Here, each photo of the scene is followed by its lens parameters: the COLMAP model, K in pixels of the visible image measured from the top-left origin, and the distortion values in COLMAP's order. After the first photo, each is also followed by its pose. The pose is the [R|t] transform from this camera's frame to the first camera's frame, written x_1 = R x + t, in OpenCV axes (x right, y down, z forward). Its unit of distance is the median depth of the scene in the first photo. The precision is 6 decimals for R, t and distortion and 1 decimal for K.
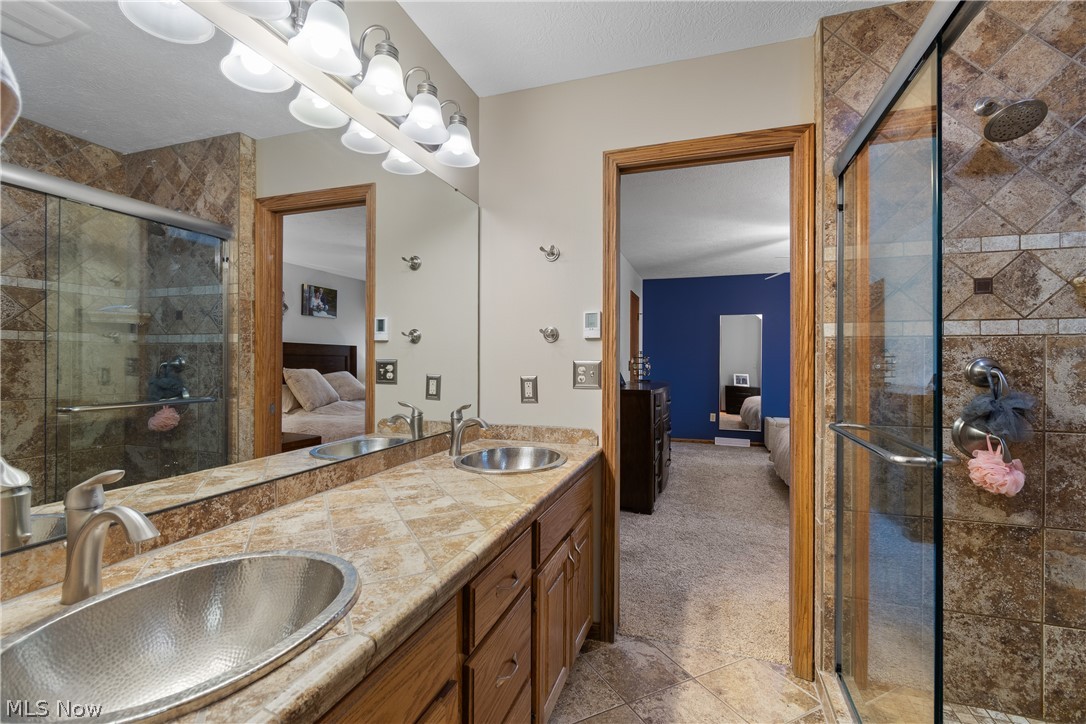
lens RADIAL K [[484.9, 0, 547.5], [0, 484.9, 362.2], [0, 0, 1]] dist [0.002749, -0.002233]
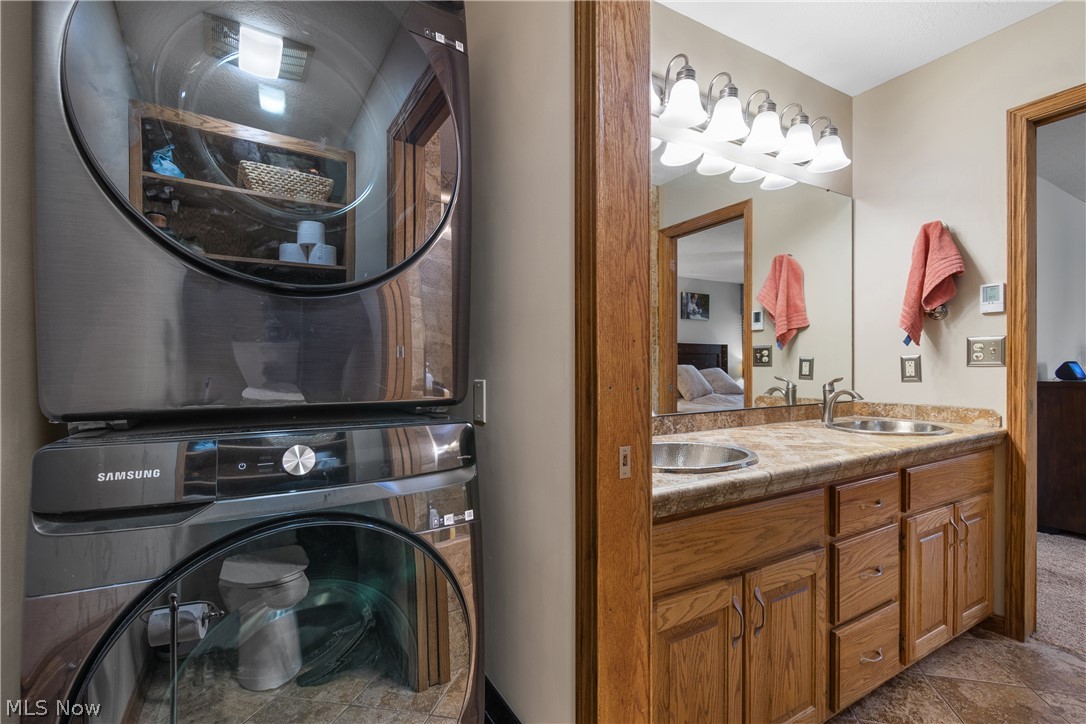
lens RADIAL K [[484.9, 0, 545.8], [0, 484.9, 368.6], [0, 0, 1]] dist [0.002749, -0.002233]
pose [[0.748906, -0.002269, -0.662672, 0.066212], [0.006521, 0.999971, 0.003945, 0.049639], [0.662644, -0.007276, 0.748899, -0.278354]]
